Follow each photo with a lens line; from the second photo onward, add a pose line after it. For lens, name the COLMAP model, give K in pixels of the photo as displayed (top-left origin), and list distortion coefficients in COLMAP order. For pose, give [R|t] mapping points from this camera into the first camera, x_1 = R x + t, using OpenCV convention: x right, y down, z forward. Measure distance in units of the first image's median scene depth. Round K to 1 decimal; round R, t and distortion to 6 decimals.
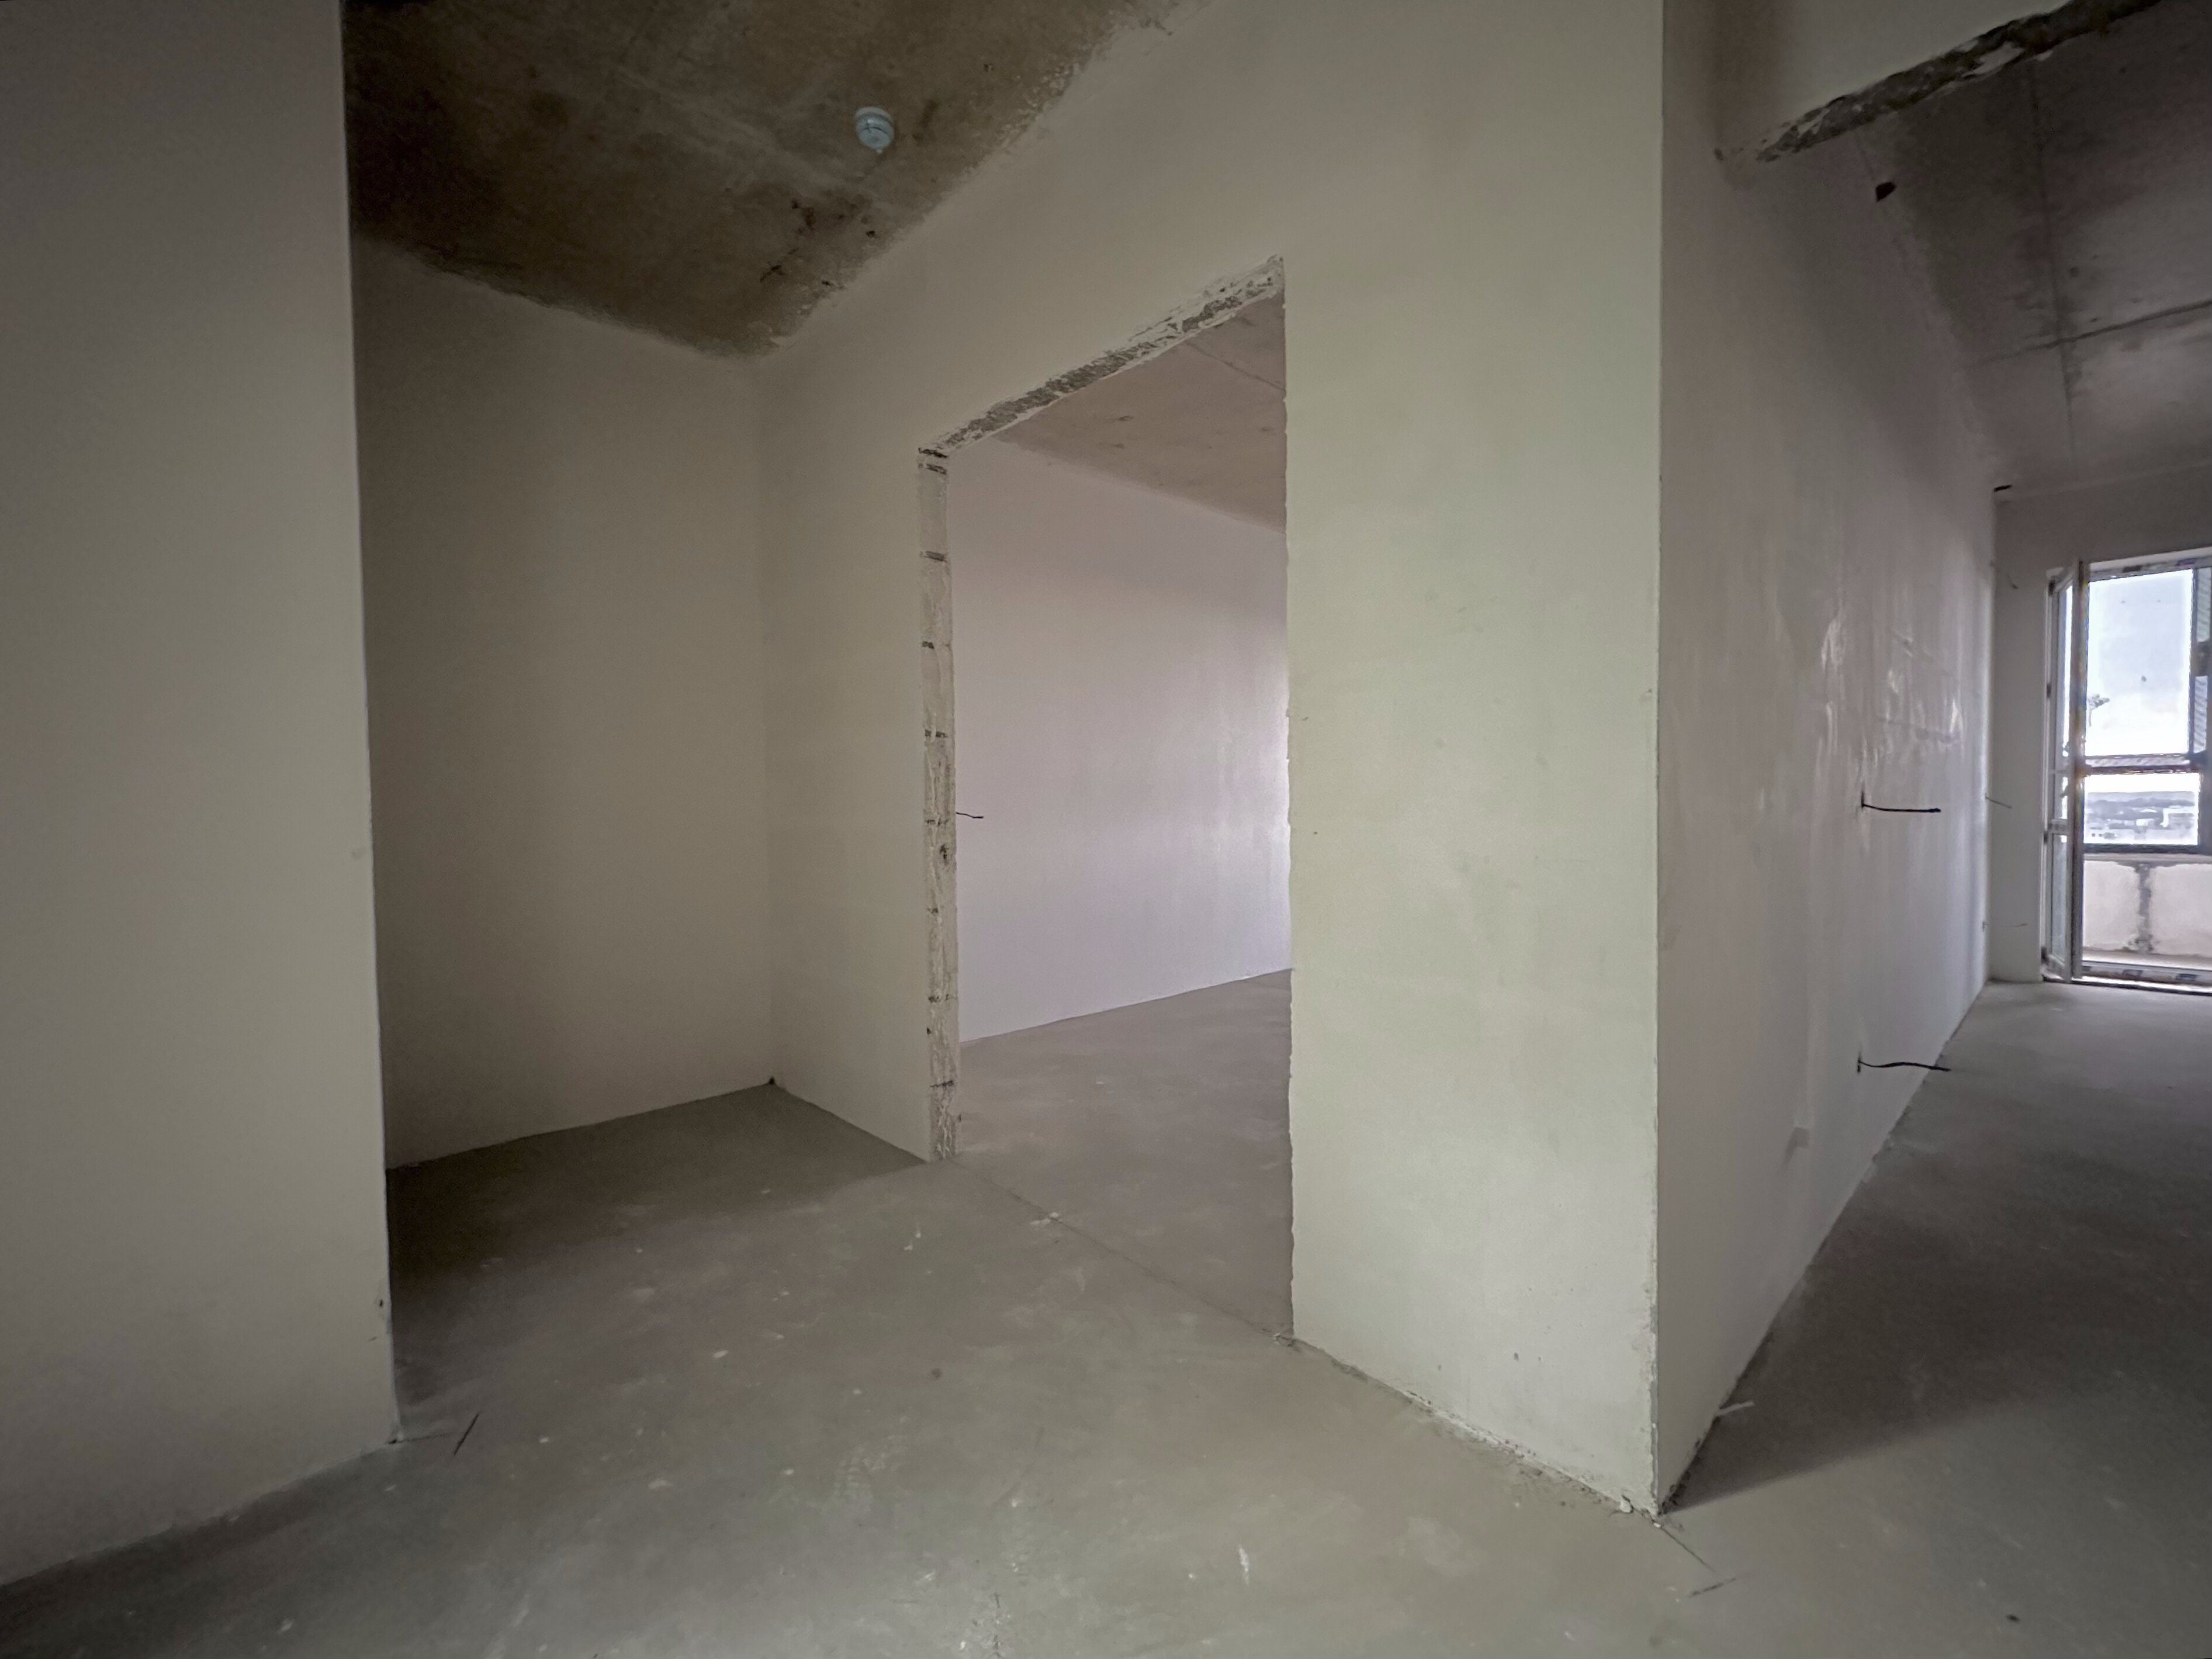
lens RADIAL K [[944.4, 0, 1106.0], [0, 944.4, 829.5], [0, 0, 1]] dist [-0.000388, 0.000535]
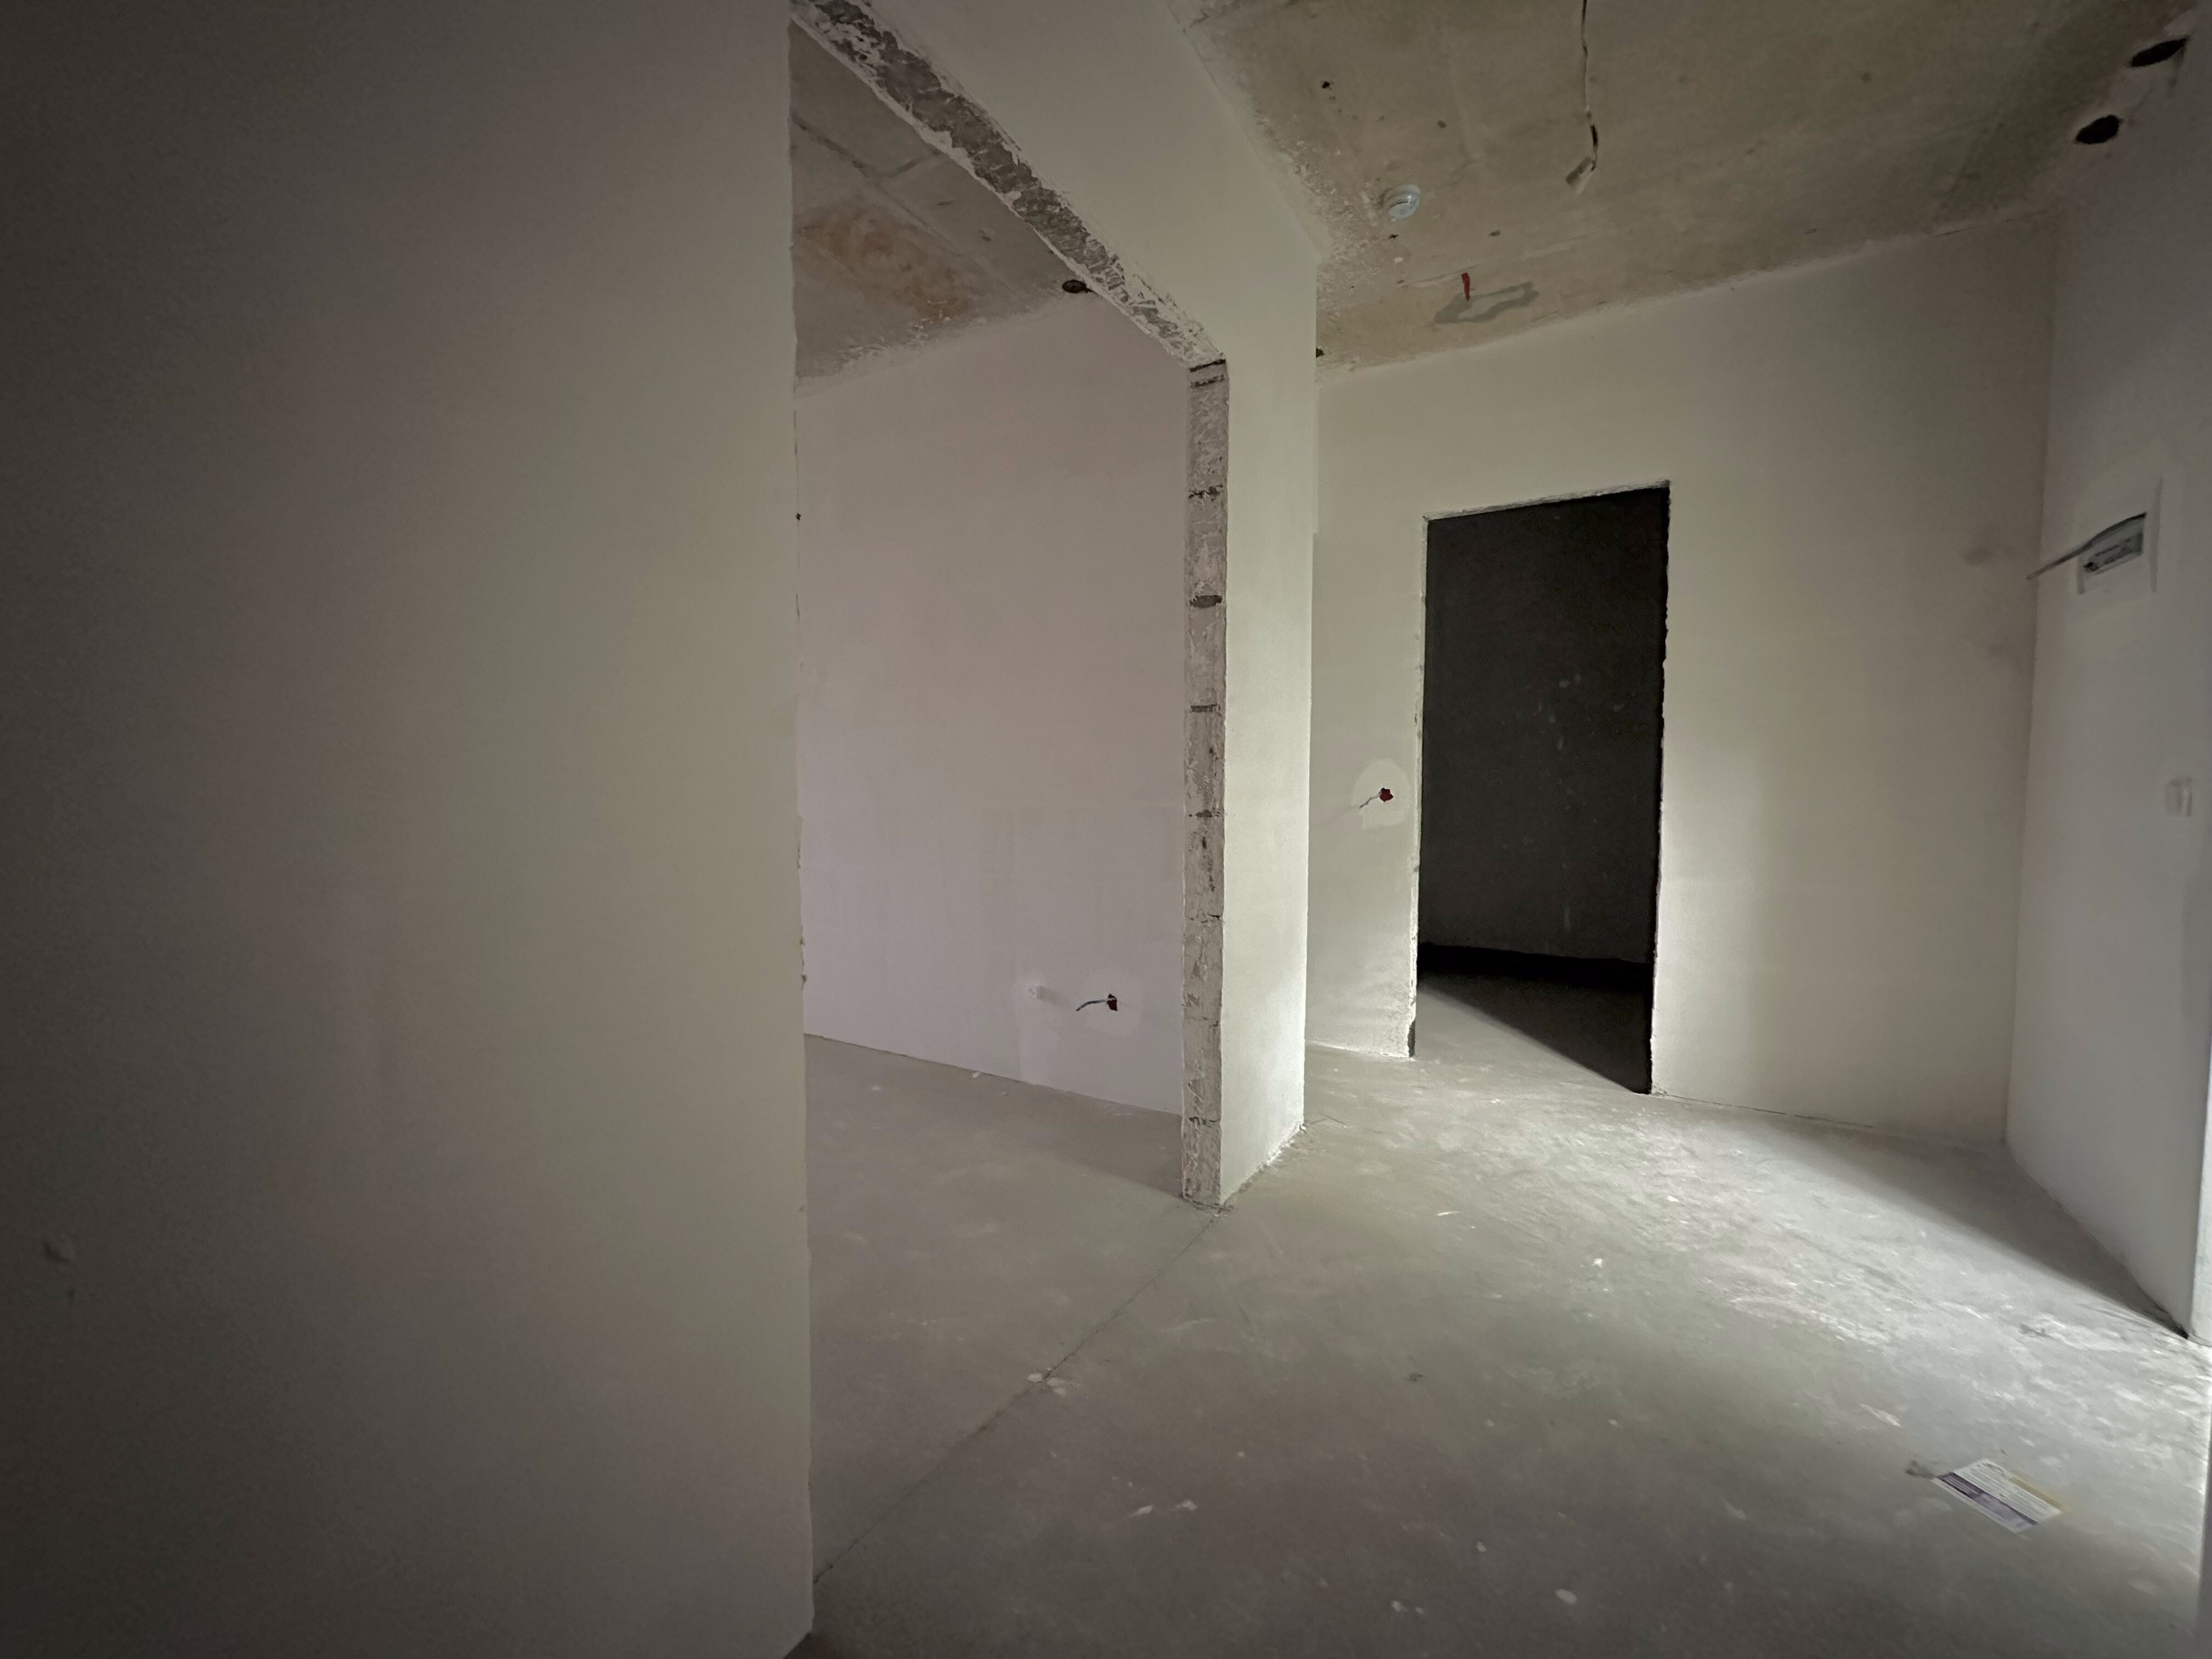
lens RADIAL K [[879.6, 0, 1106.0], [0, 879.6, 829.5], [0, 0, 1]] dist [-0.000439, -0.000099]
pose [[-0.270043, -0.039577, 0.962035, -0.597885], [0.032574, 0.998207, 0.050208, -0.028838], [-0.962297, 0.044896, -0.268269, 0.964752]]
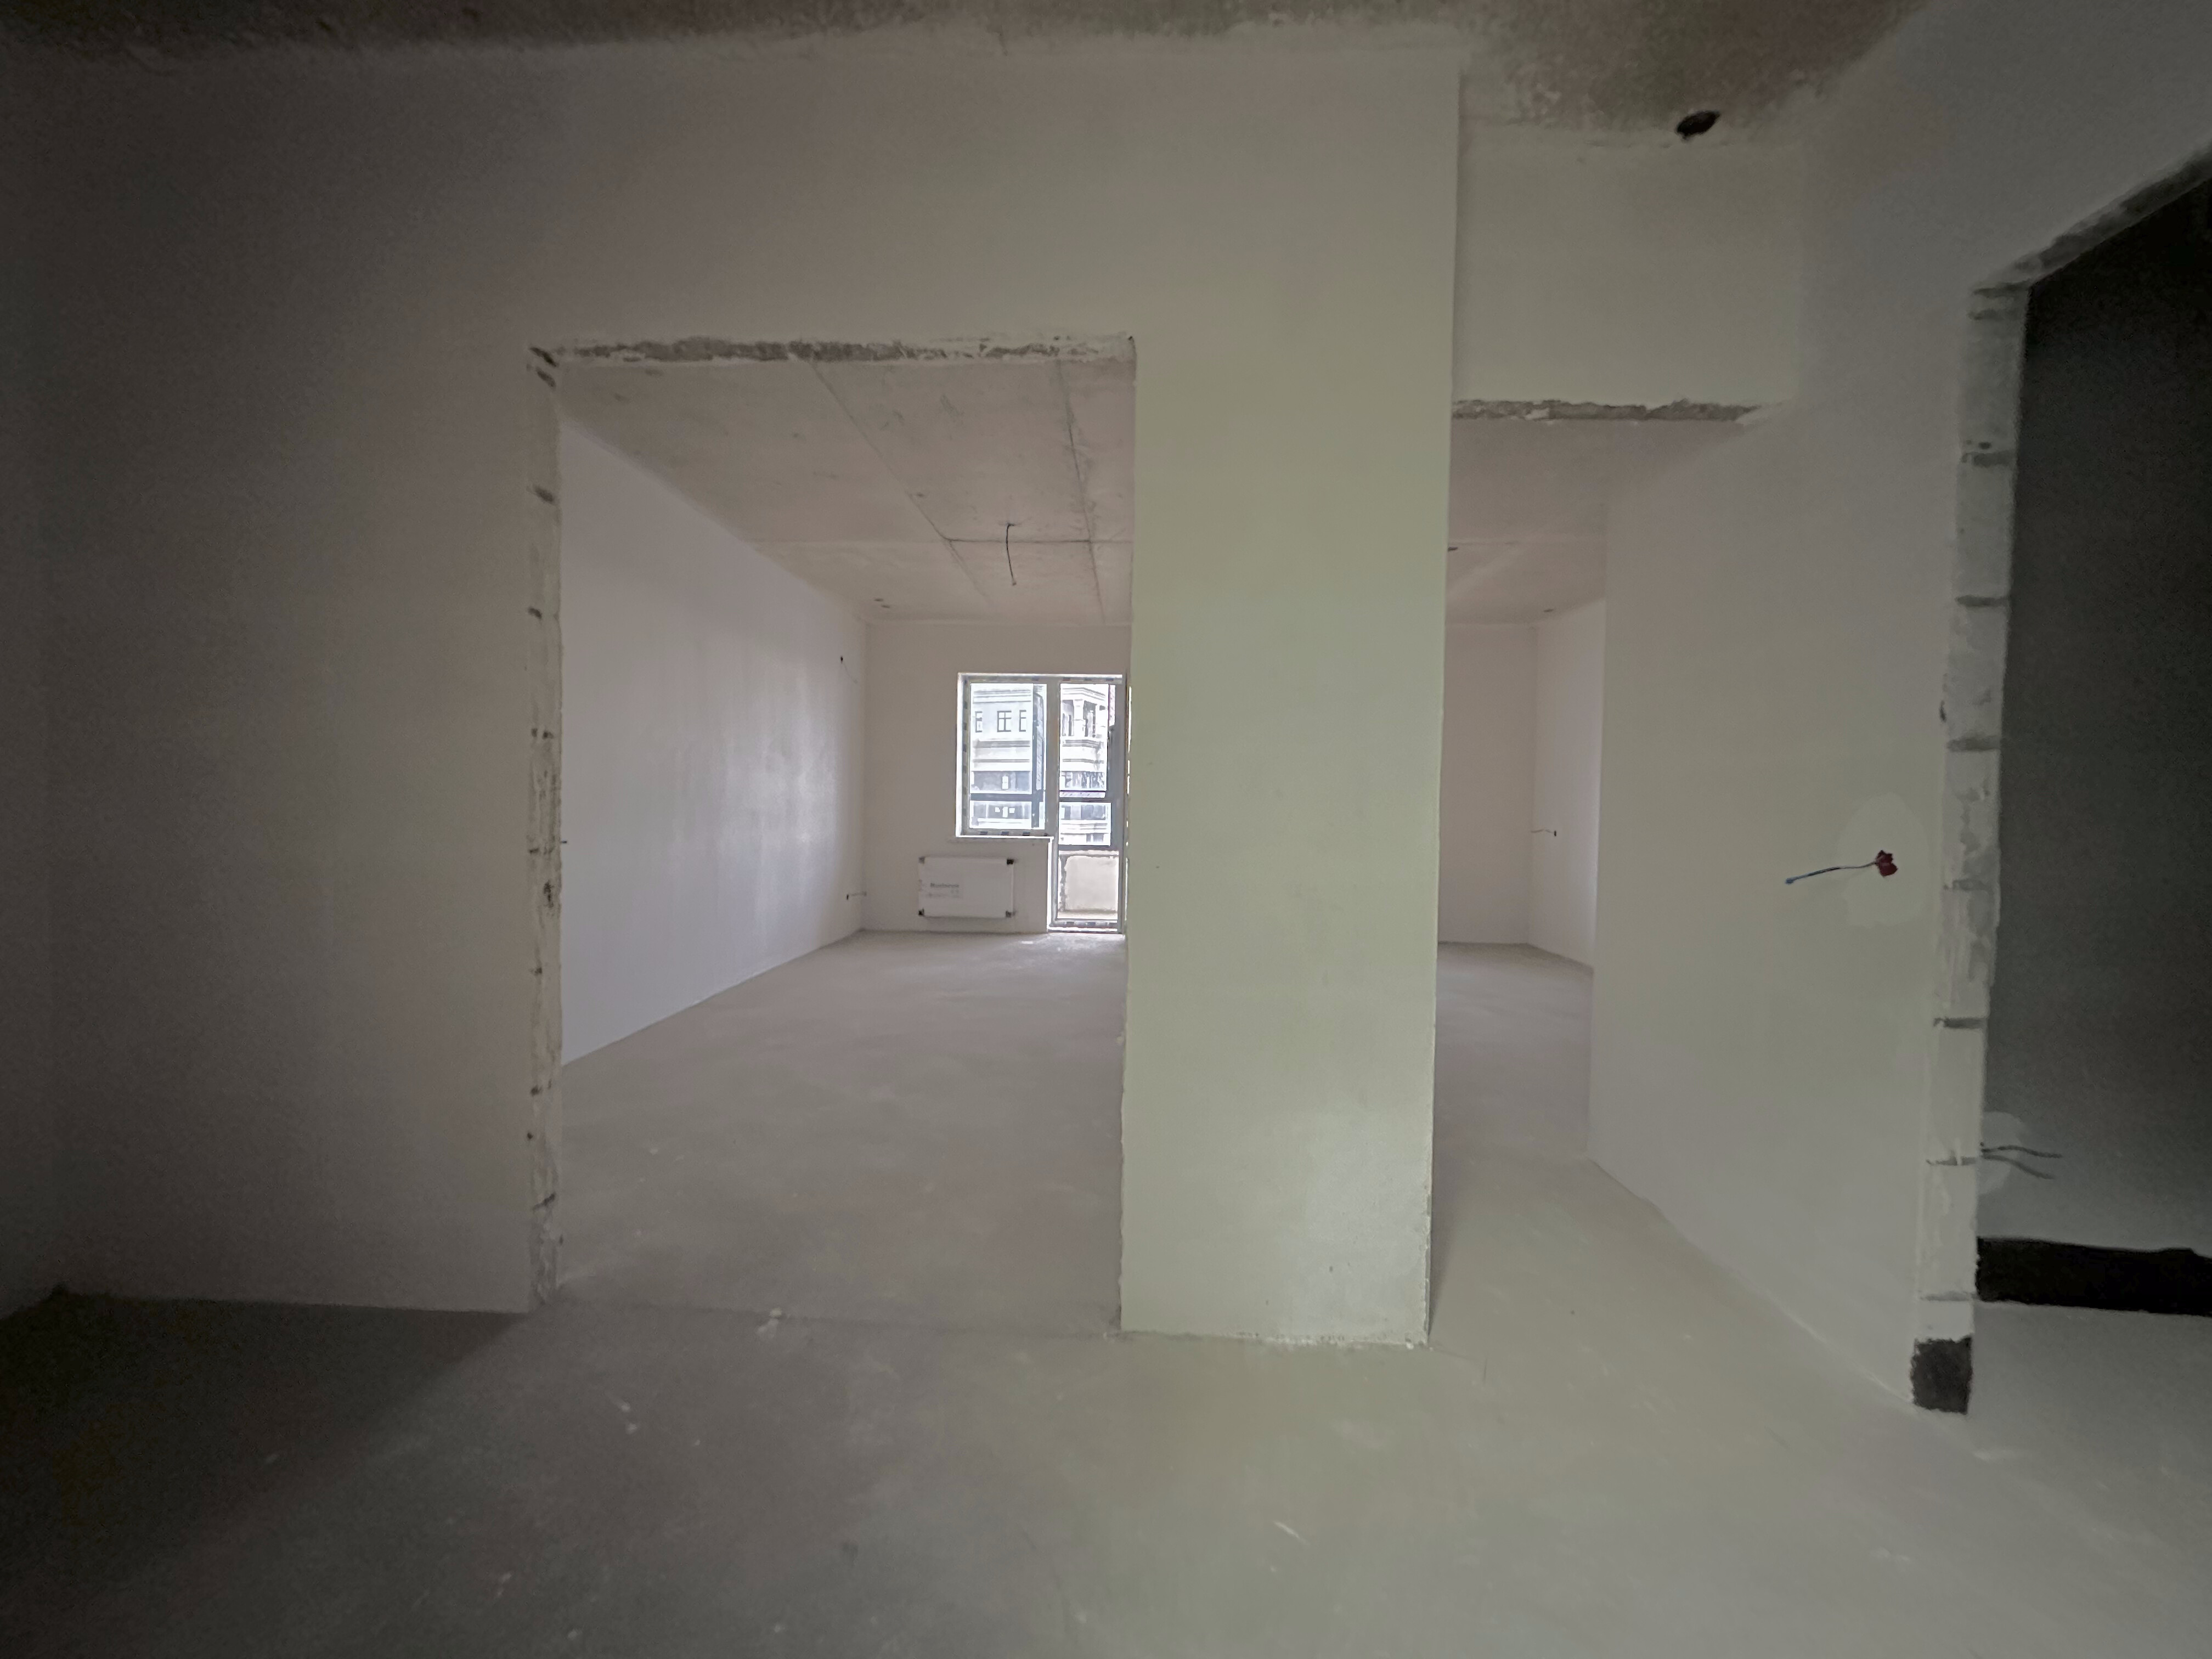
lens RADIAL K [[879.6, 0, 1106.0], [0, 879.6, 829.5], [0, 0, 1]] dist [-0.000439, -0.000099]
pose [[0.711122, 0.002602, 0.703064, -0.350939], [-0.002071, 0.999997, -0.001607, -0.025143], [-0.703066, -0.000313, 0.711125, 0.194998]]
